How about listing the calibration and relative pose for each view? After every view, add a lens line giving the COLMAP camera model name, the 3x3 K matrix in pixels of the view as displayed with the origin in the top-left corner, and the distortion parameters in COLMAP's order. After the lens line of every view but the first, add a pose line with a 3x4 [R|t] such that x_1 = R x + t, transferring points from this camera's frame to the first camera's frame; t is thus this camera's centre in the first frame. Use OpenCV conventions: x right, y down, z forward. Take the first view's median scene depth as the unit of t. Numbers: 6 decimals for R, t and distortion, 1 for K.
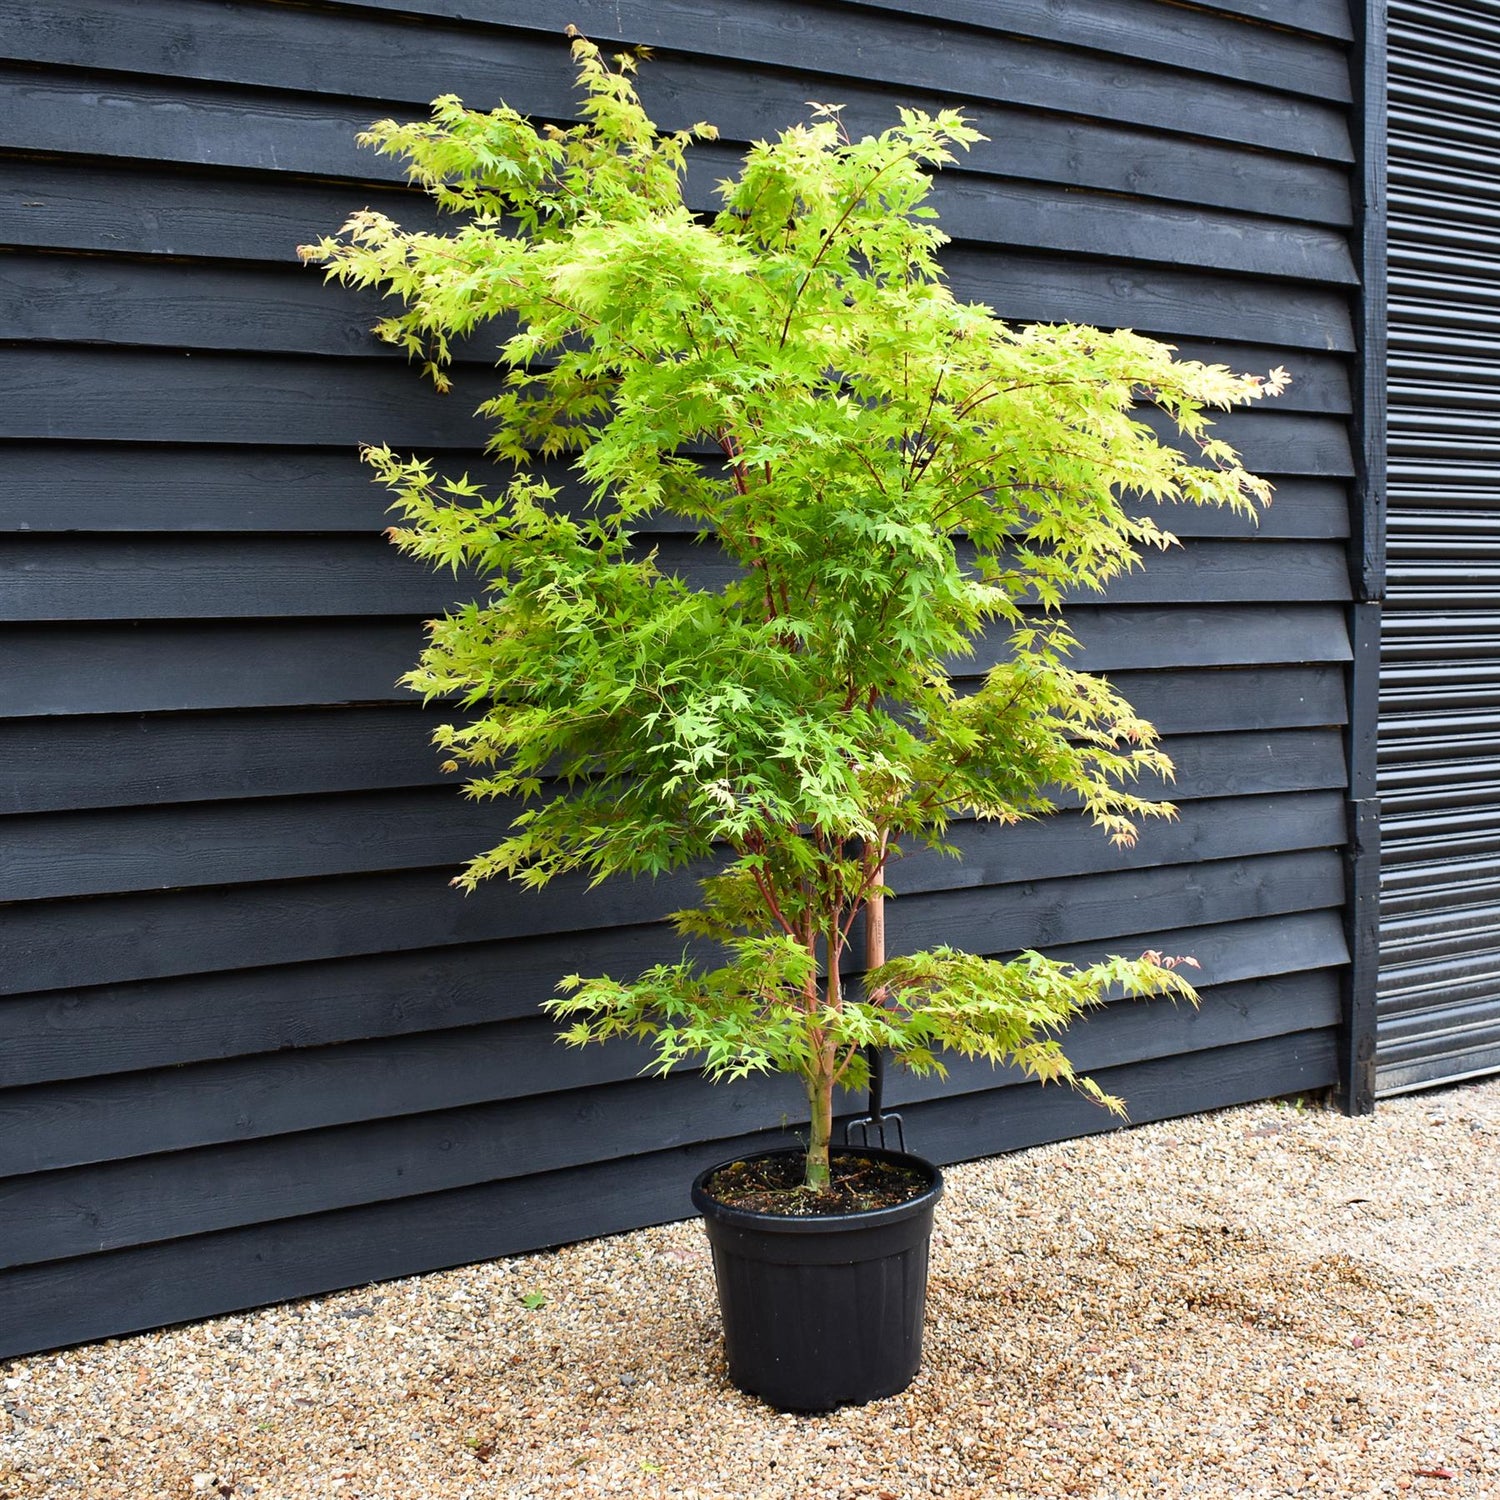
lens RADIAL K [[2135.4, 0, 856.5], [0, 2135.4, 719.0], [0, 0, 1]] dist [-0.084613, 0.018192]
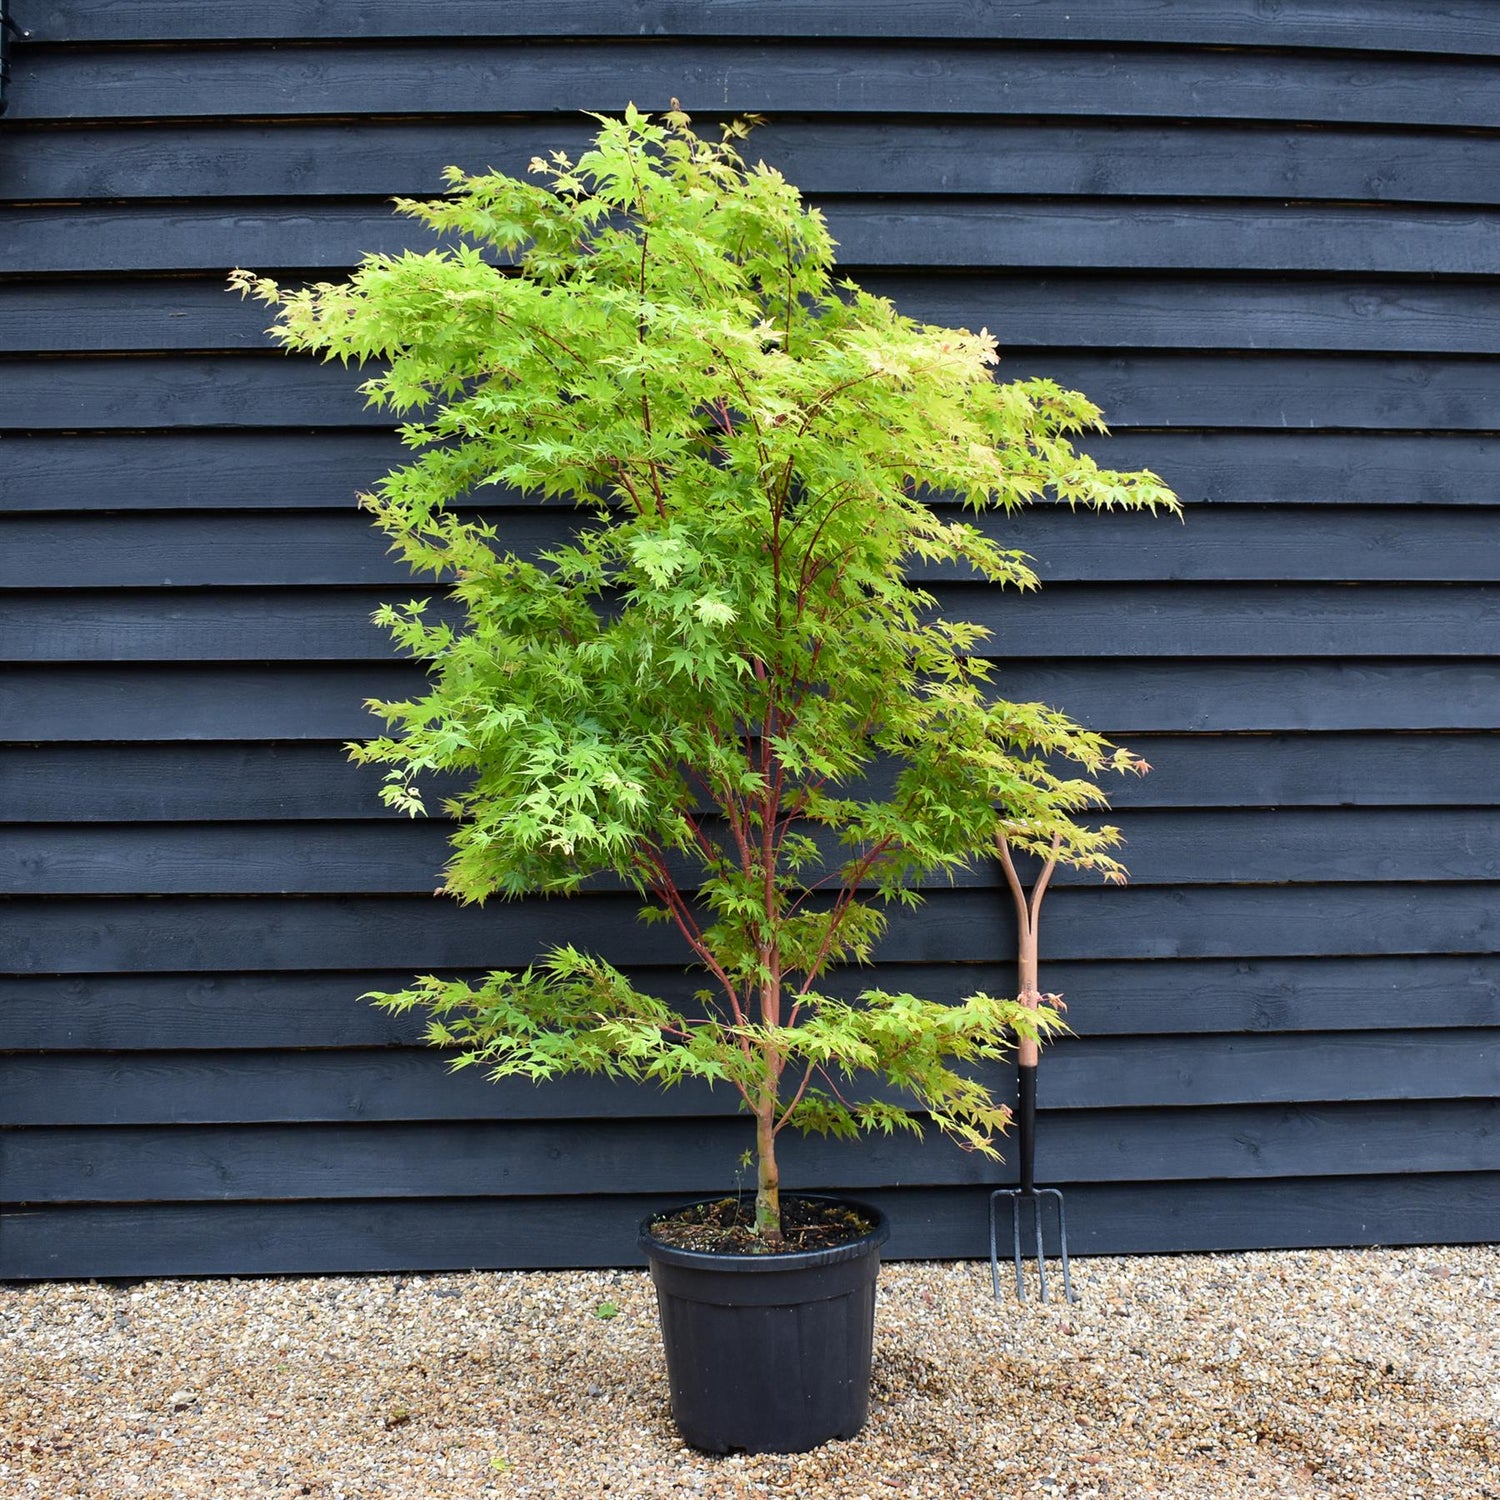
lens RADIAL K [[2050.6, 0, 785.5], [0, 2050.6, 759.7], [0, 0, 1]] dist [-0.082015, 0.003154]
pose [[0.848654, 0.017911, -0.528645, 0.475890], [-0.034404, 0.999179, -0.021377, 0.020726], [0.527828, 0.036329, 0.848574, 0.187344]]
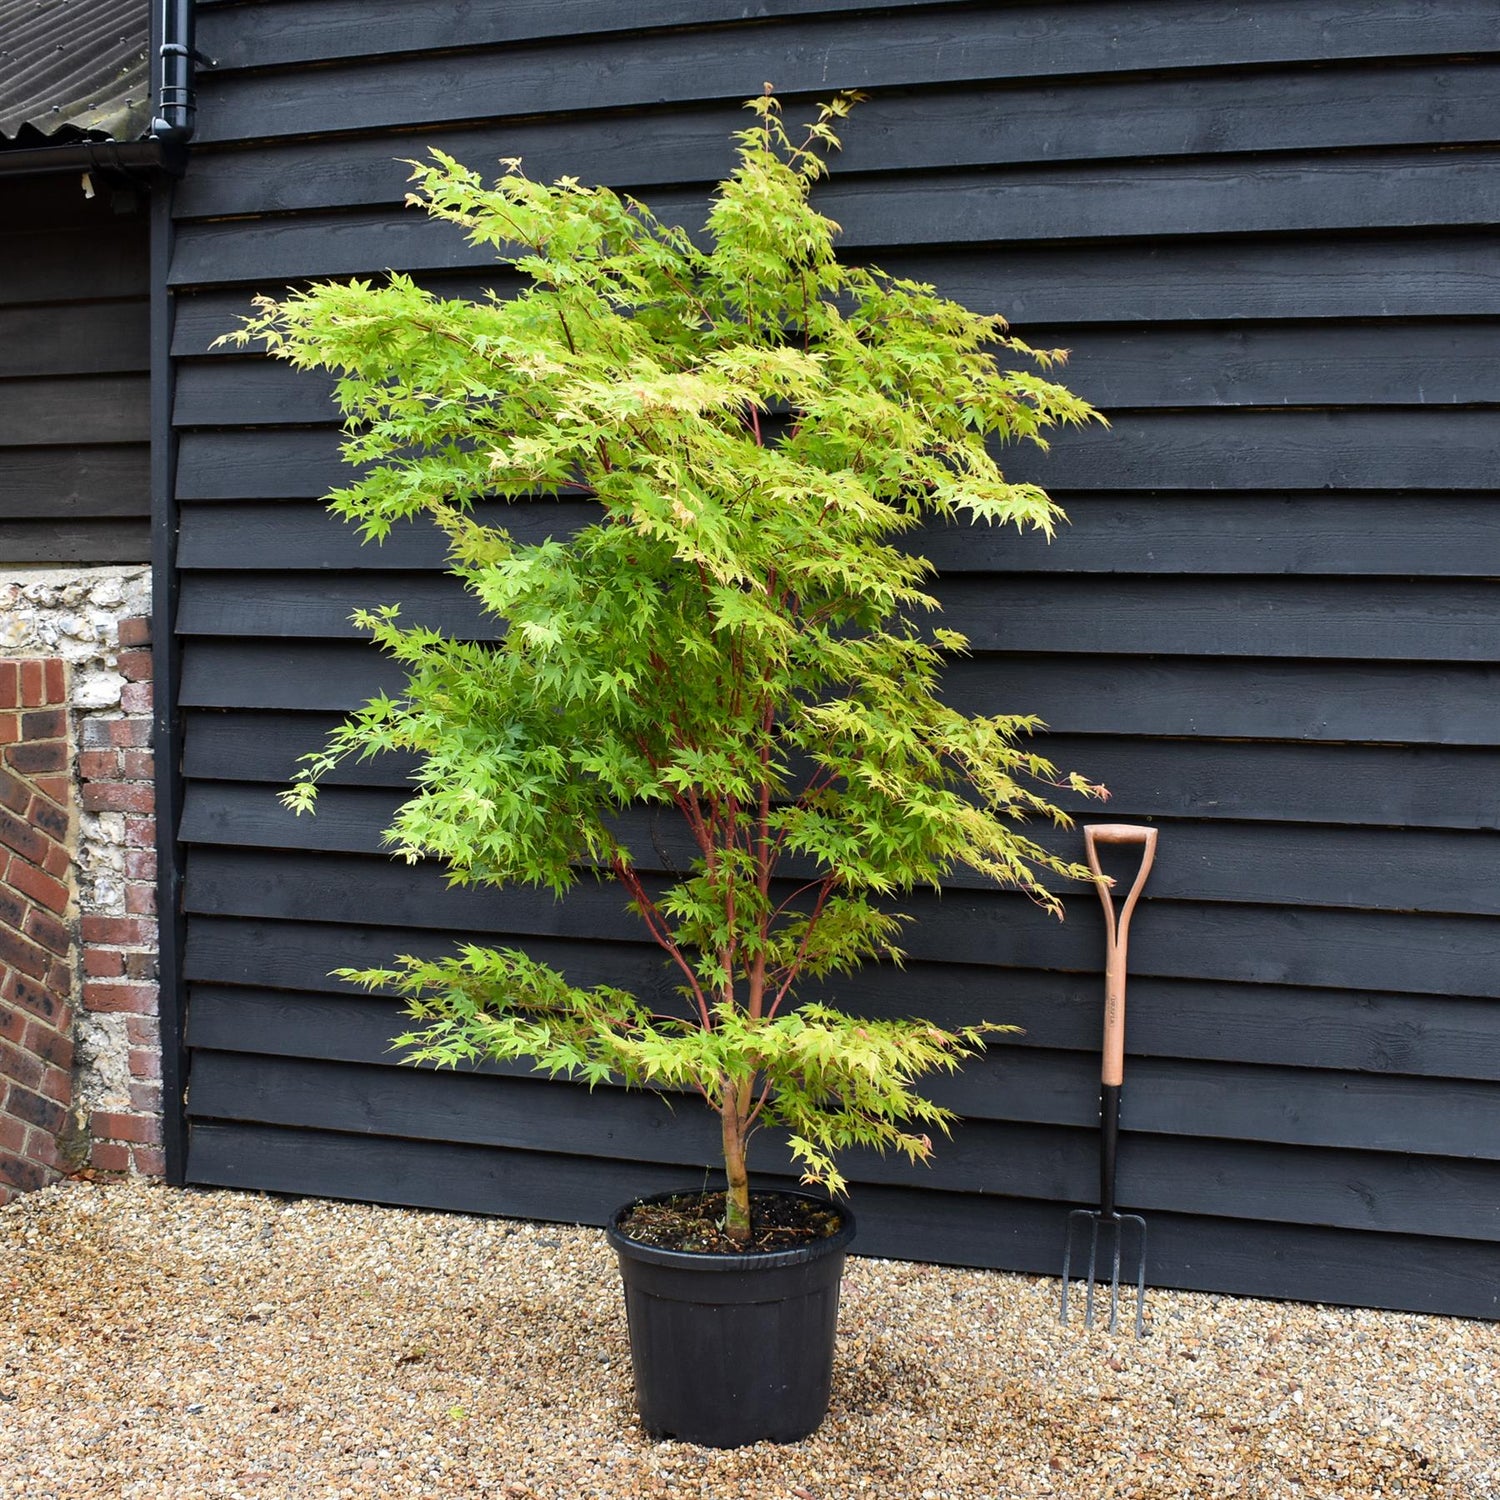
lens RADIAL K [[2098.3, 0, 733.9], [0, 2098.3, 765.2], [0, 0, 1]] dist [-0.087281, 0.021634]
pose [[0.590832, 0.077288, -0.803084, 0.736514], [-0.068537, 0.996611, 0.045489, -0.040228], [0.803878, 0.028165, 0.594127, 0.400240]]
